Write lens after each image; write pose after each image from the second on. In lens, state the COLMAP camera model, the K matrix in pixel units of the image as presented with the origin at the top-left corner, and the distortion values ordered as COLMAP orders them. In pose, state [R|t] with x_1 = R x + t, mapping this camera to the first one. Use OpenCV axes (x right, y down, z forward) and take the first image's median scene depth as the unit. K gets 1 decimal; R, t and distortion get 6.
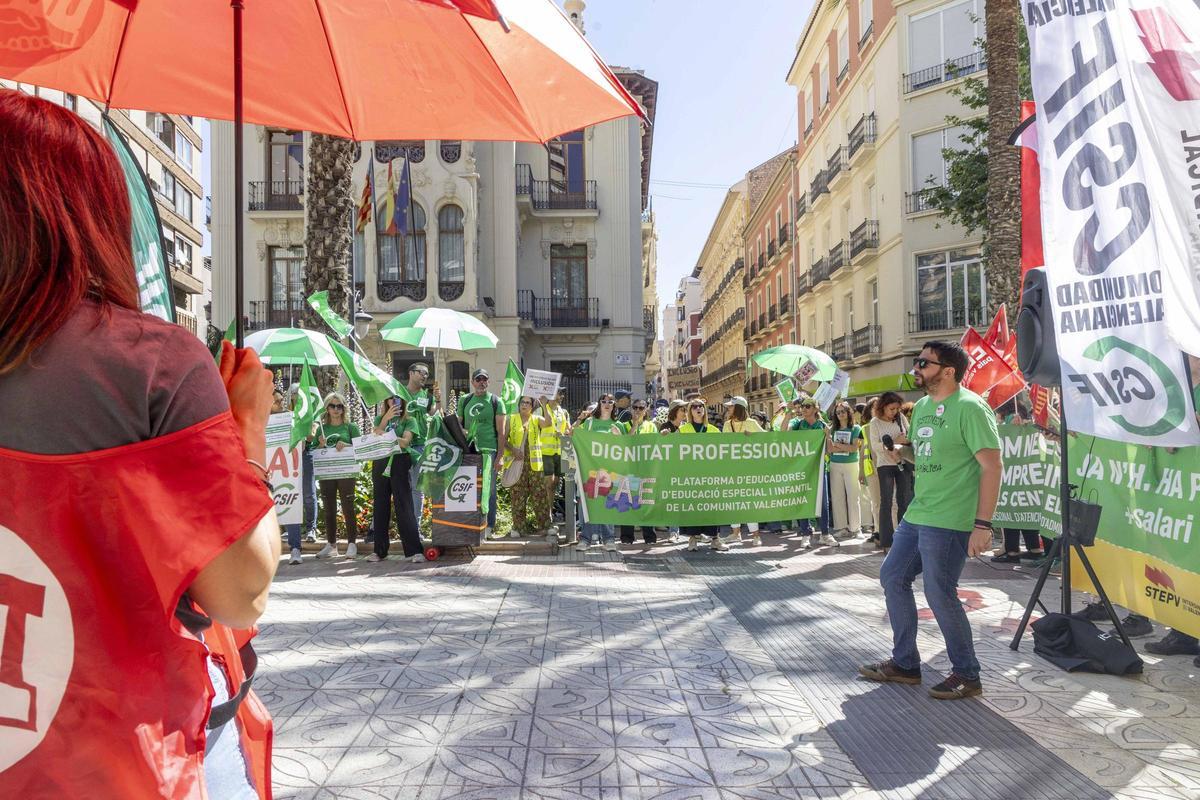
lens RADIAL K [[807.9, 0, 606.4], [0, 807.9, 407.5], [0, 0, 1]] dist [0.005999, -0.003554]
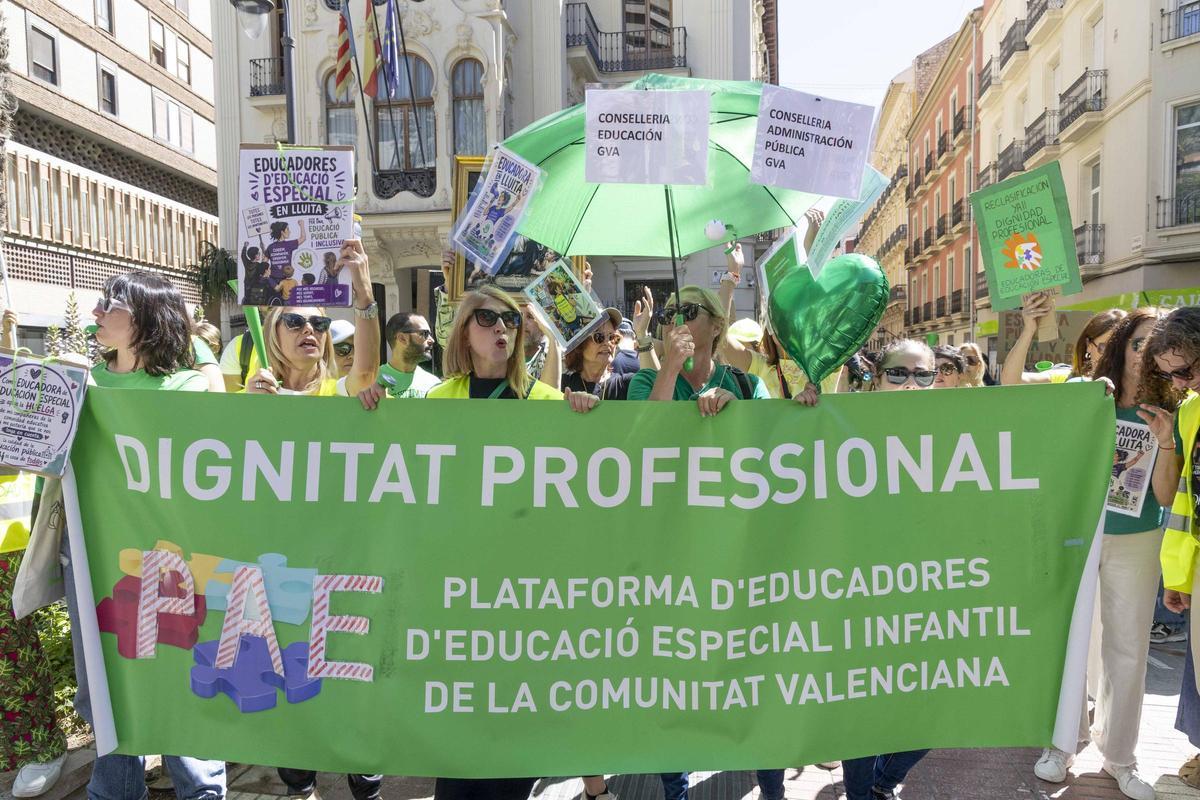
lens RADIAL K [[800.4, 0, 630.4], [0, 800.4, 383.4], [0, 0, 1]] dist [0.062992, 0.002201]
pose [[0.985962, 0.005245, -0.166888, 0.047294], [0.002225, 0.999005, 0.044540, 0.003628], [0.166956, -0.044286, 0.984969, 0.198140]]
